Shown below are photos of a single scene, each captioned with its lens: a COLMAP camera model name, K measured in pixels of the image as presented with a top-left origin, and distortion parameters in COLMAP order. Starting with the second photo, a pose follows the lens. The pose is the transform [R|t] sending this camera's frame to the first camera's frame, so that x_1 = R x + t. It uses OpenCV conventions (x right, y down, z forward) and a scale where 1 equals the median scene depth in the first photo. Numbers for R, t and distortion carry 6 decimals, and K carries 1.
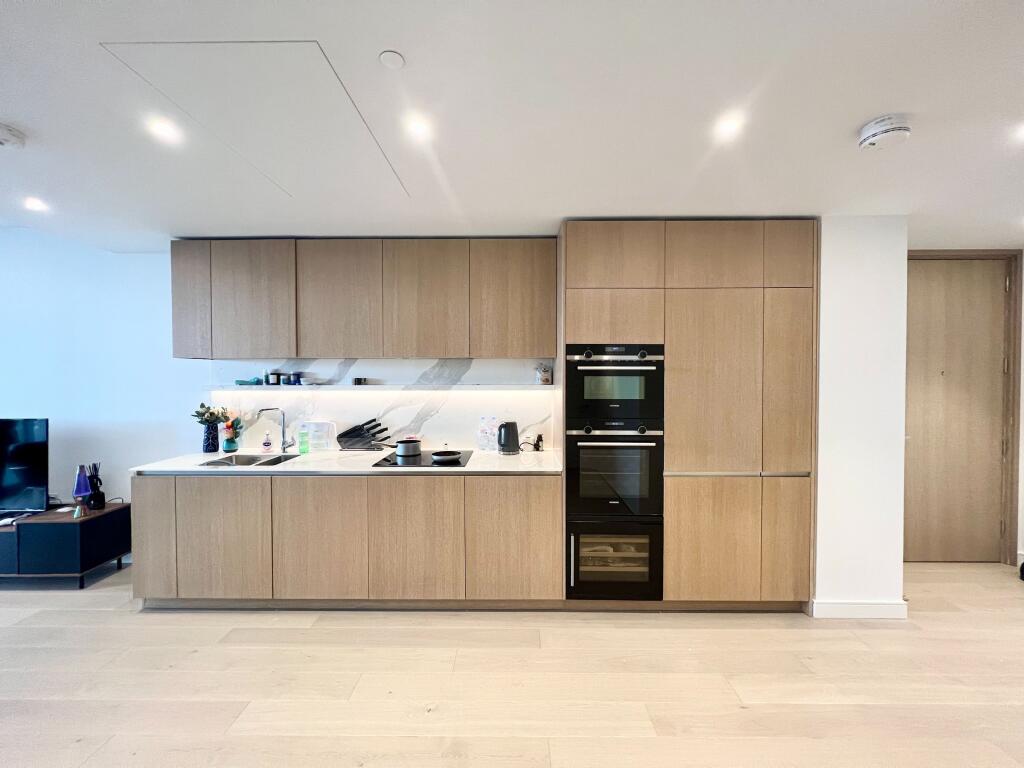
lens RADIAL K [[412.5, 0, 511.4], [0, 412.5, 384.6], [0, 0, 1]] dist [-0.004181, 0.001259]
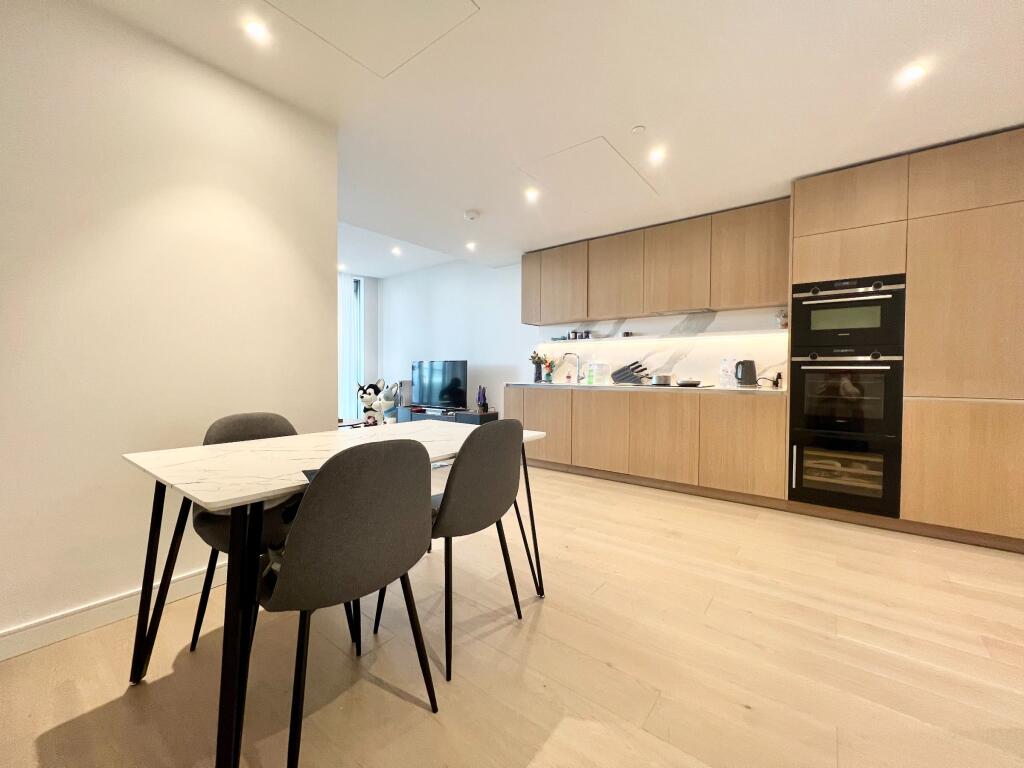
lens RADIAL K [[412.5, 0, 511.1], [0, 412.5, 381.9], [0, 0, 1]] dist [-0.004181, 0.001259]
pose [[0.793557, 0.018356, -0.608219, 0.210047], [-0.018013, 0.999815, 0.006673, 0.183985], [0.608229, 0.005661, 0.793741, -0.425368]]
